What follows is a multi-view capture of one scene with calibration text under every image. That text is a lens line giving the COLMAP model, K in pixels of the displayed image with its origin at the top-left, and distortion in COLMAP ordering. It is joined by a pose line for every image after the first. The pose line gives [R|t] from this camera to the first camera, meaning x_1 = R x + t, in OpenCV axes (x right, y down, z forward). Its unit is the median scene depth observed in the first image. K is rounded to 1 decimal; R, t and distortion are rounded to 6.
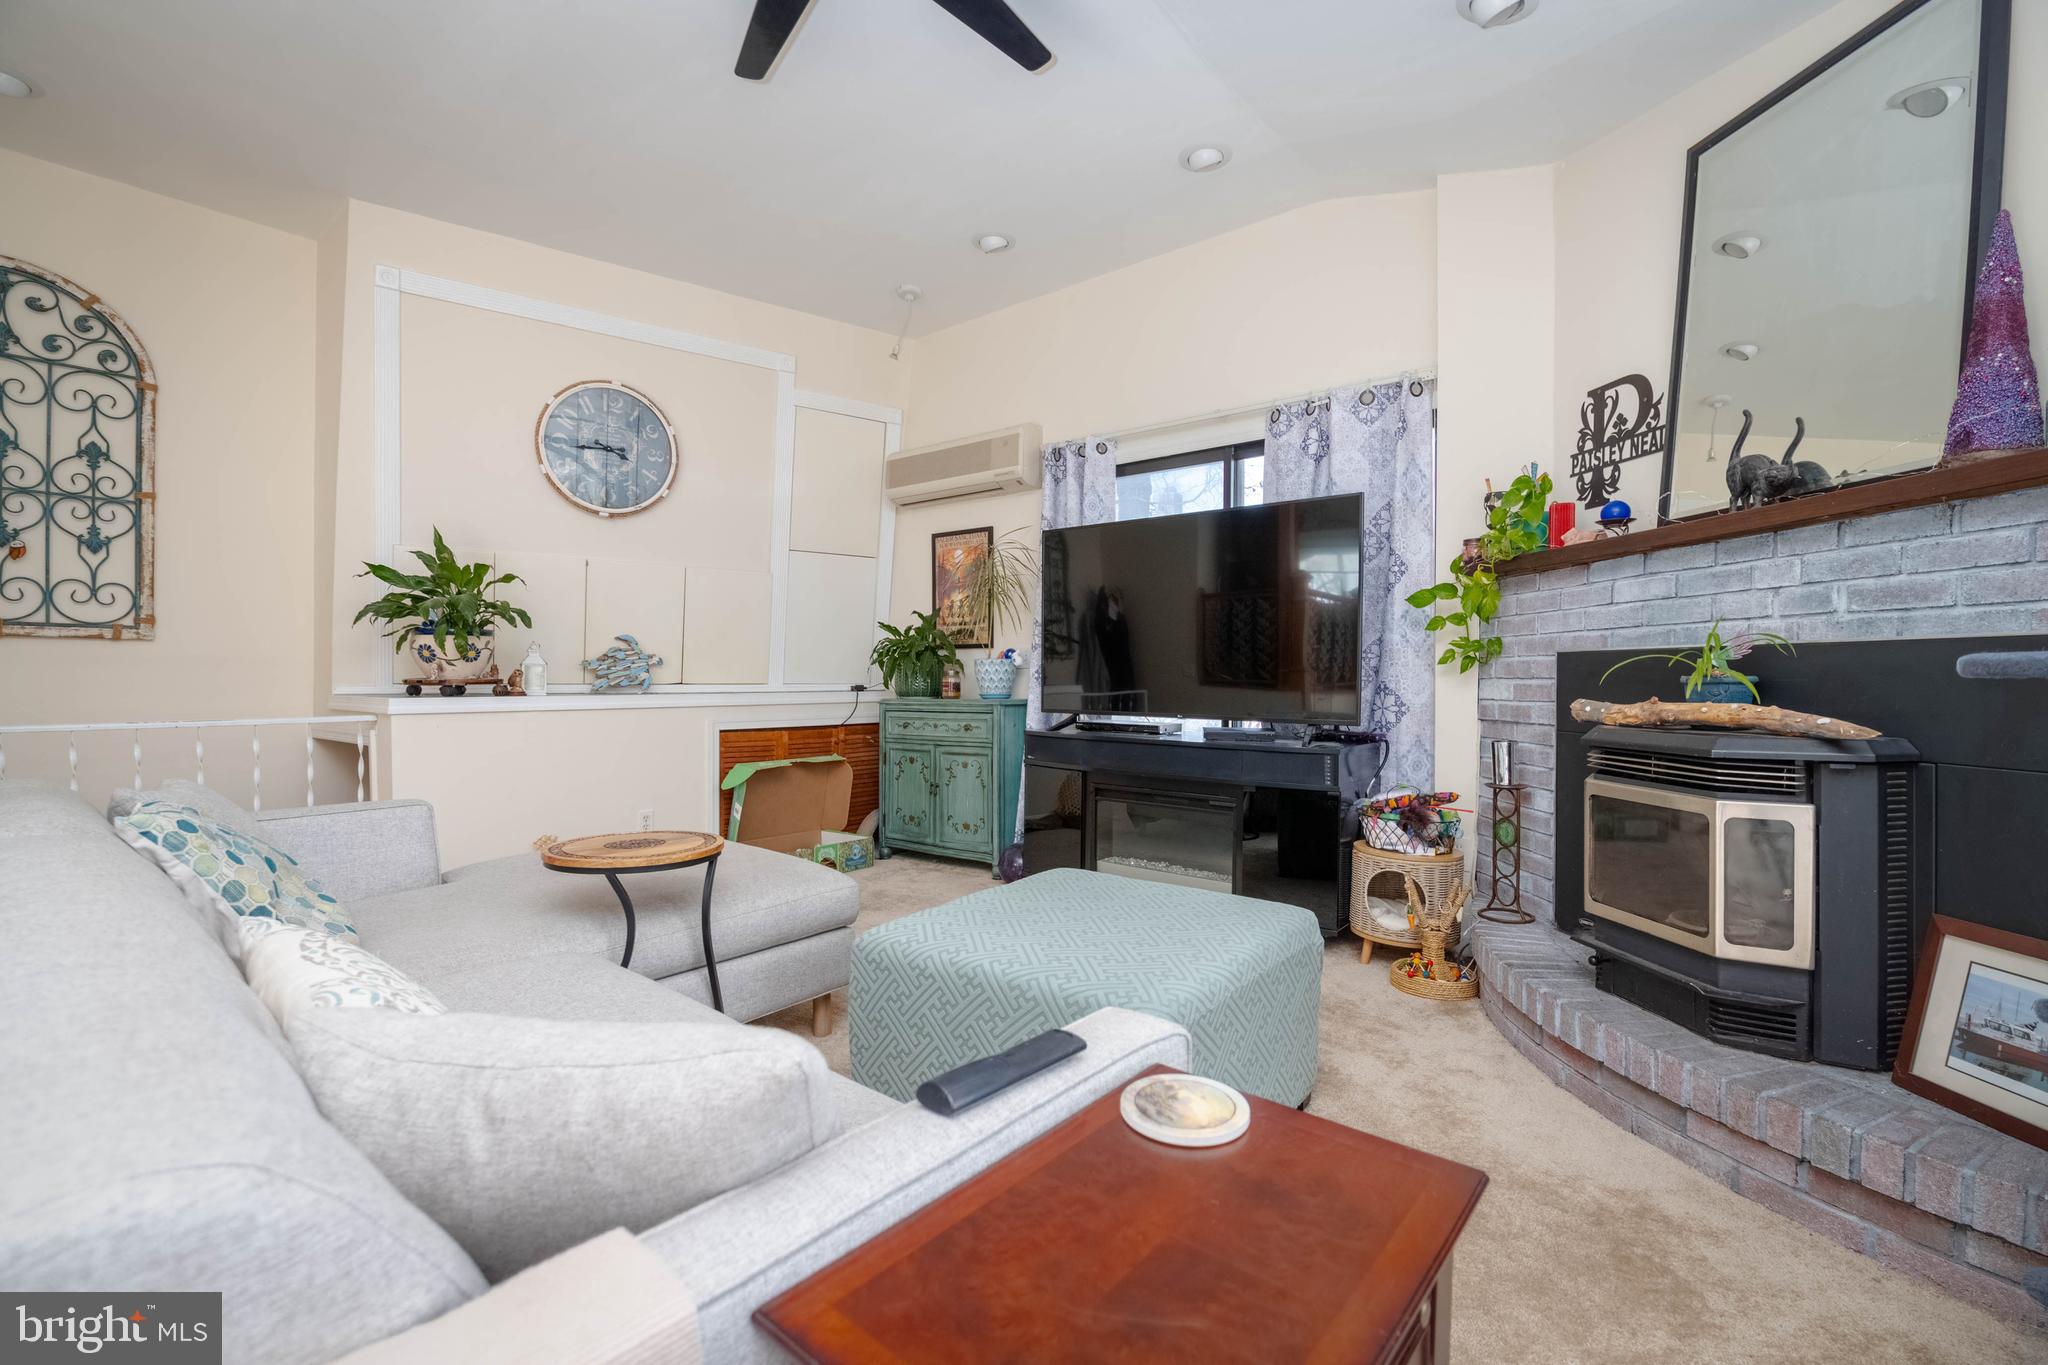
lens RADIAL K [[873.9, 0, 1039.2], [0, 873.9, 685.8], [0, 0, 1]] dist [-0.001182, -0.013448]
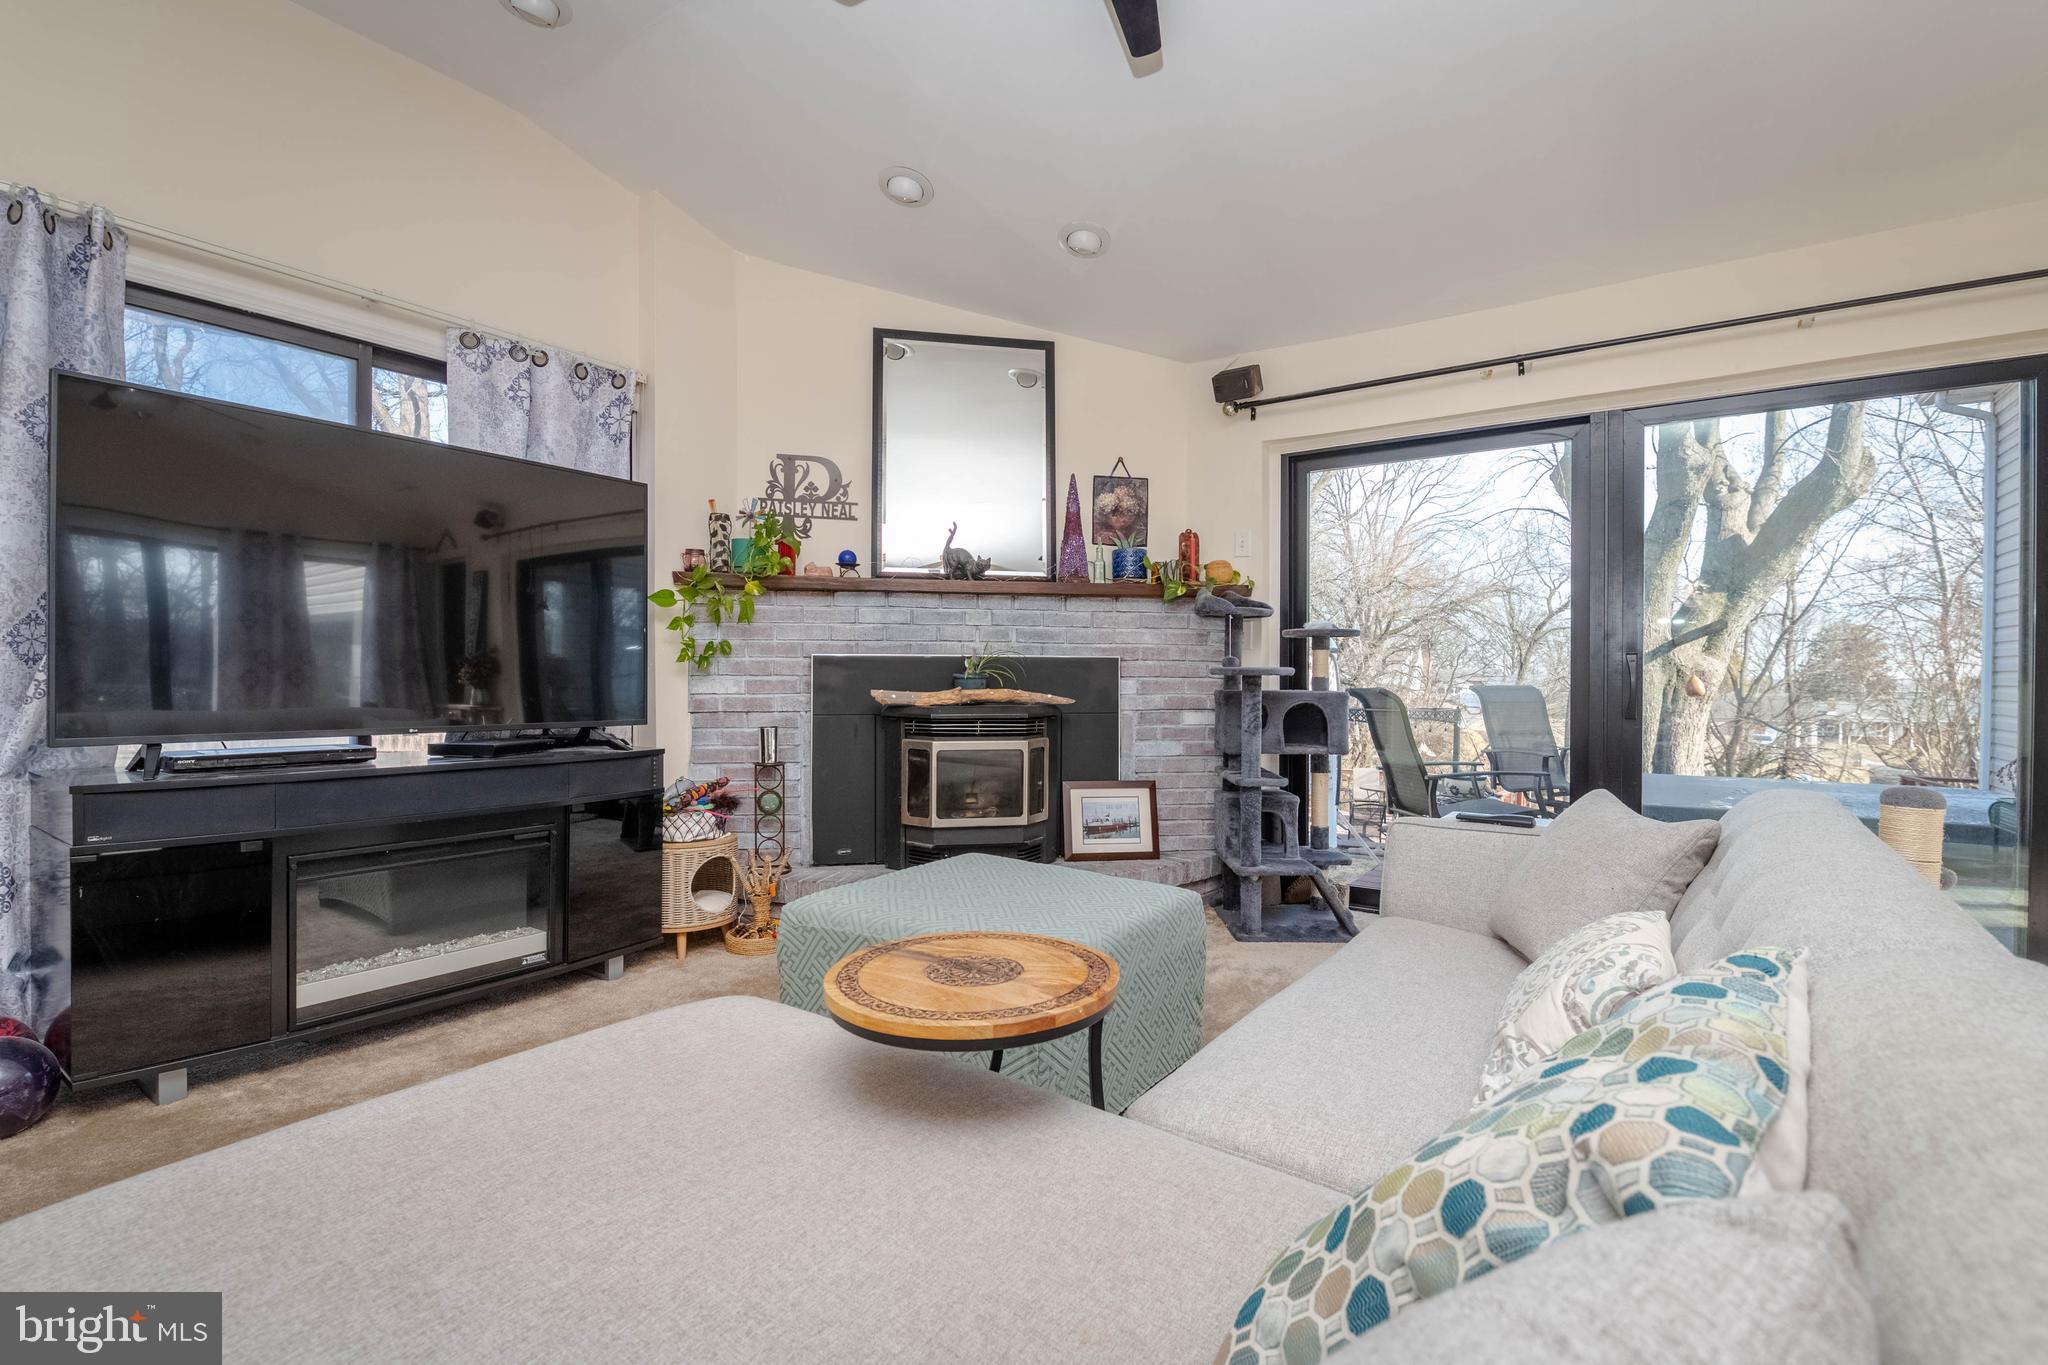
lens RADIAL K [[927.9, 0, 1024.0], [0, 927.9, 682.5], [0, 0, 1]] dist [-0.002494, -0.008932]
pose [[-0.073210, -0.010257, 0.997264, -0.765764], [0.008157, 0.999908, 0.010883, -0.009437], [-0.997283, 0.008931, -0.073119, 0.726660]]
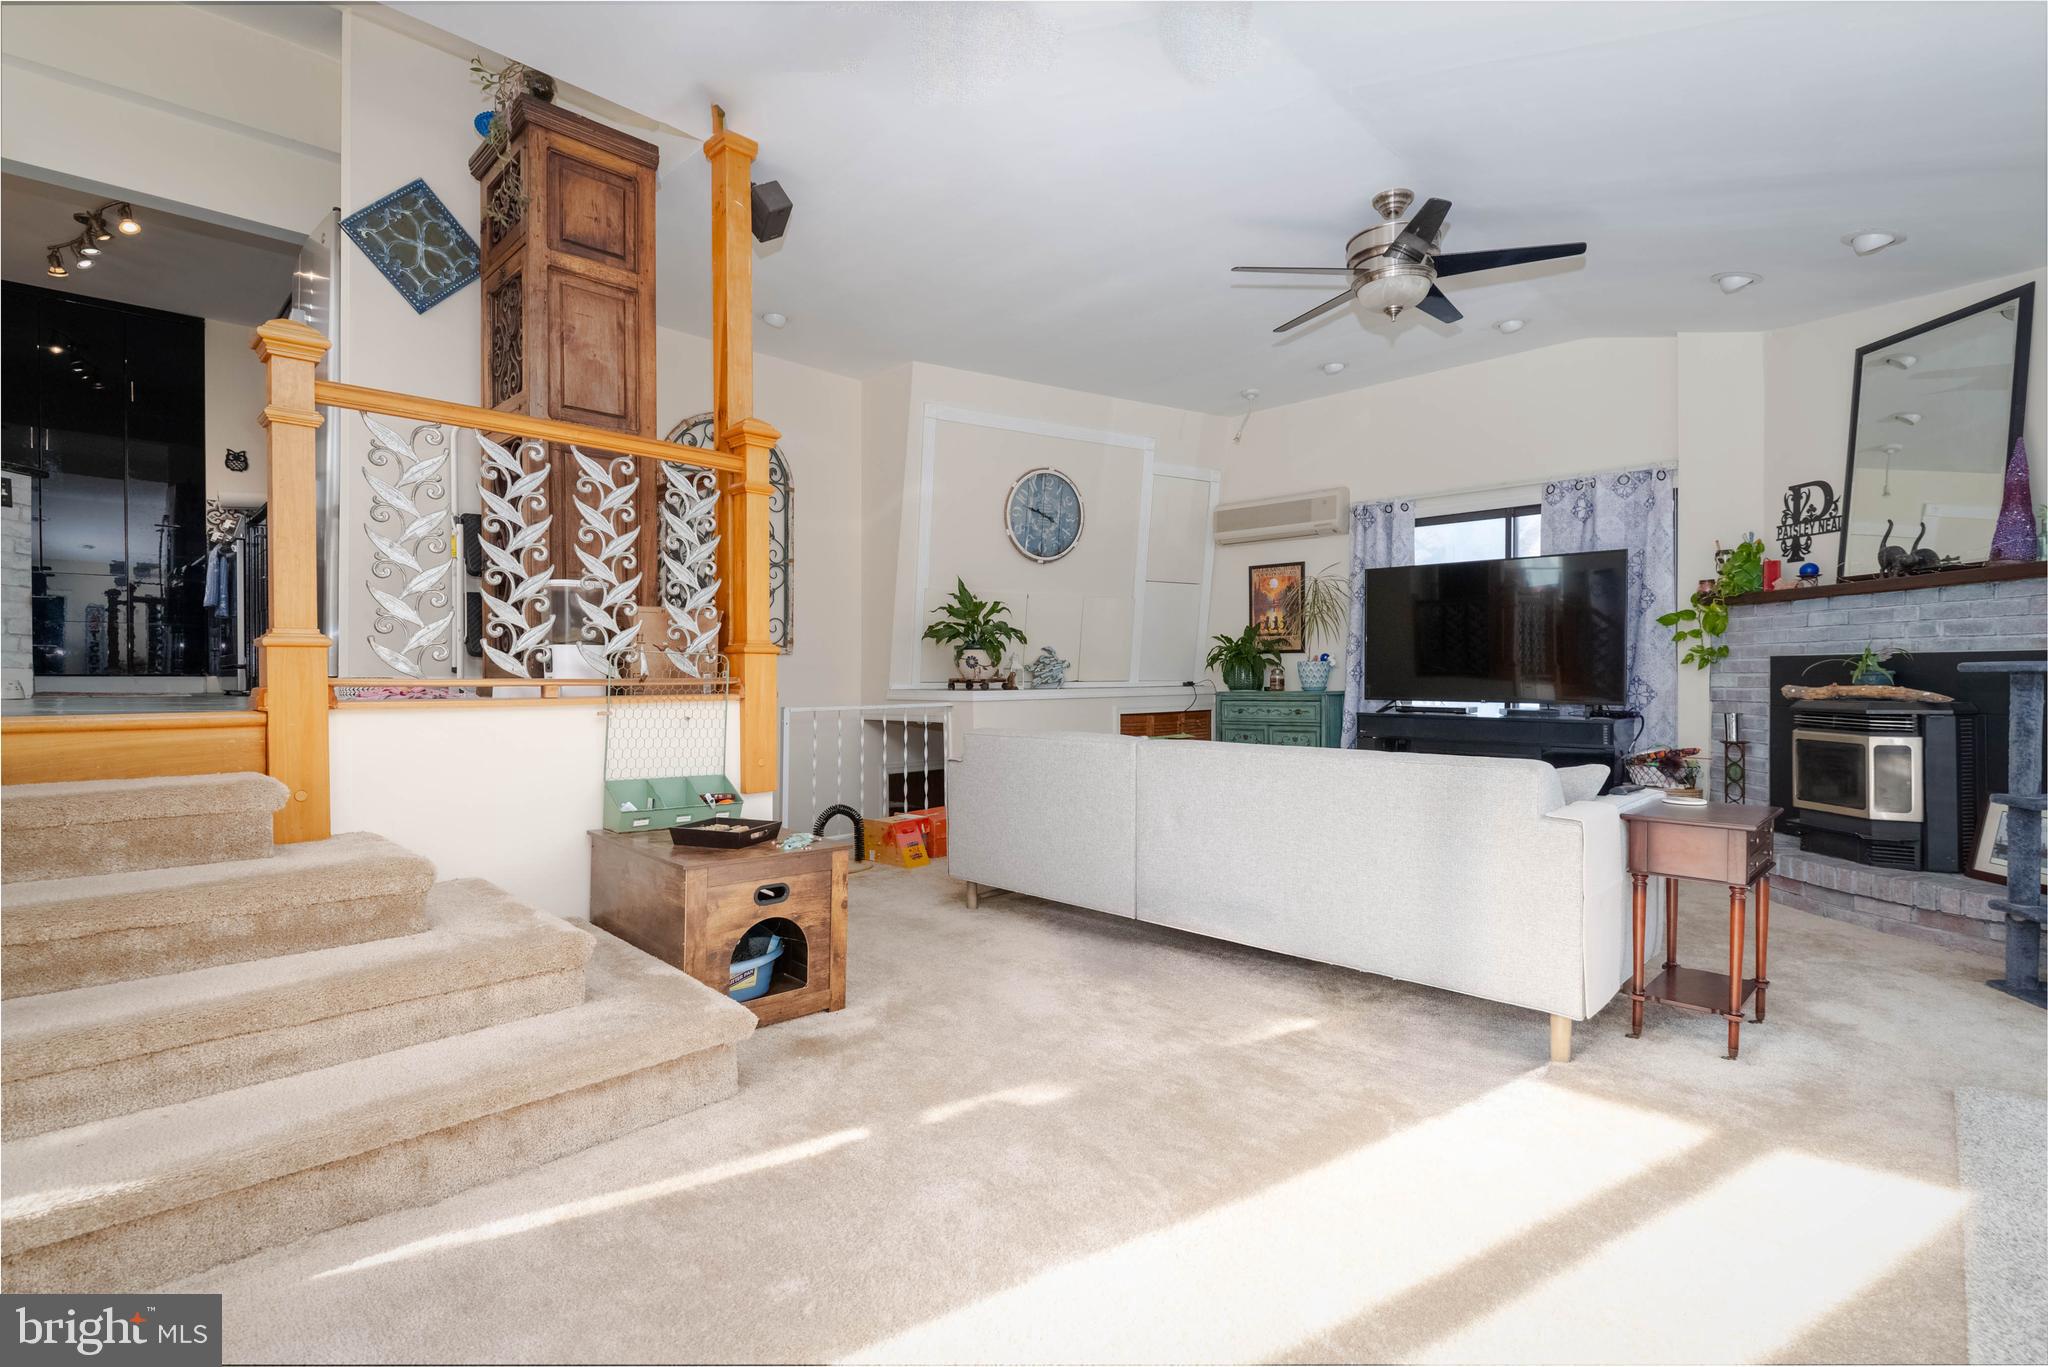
lens RADIAL K [[956.5, 0, 1024.0], [0, 956.5, 683.5], [0, 0, 1]] dist [-0.000184, -0.011715]
pose [[0.995261, -0.006686, -0.097005, -0.548420], [0.006576, 0.999977, -0.001445, 0.004411], [0.097012, 0.000801, 0.995283, -0.796147]]
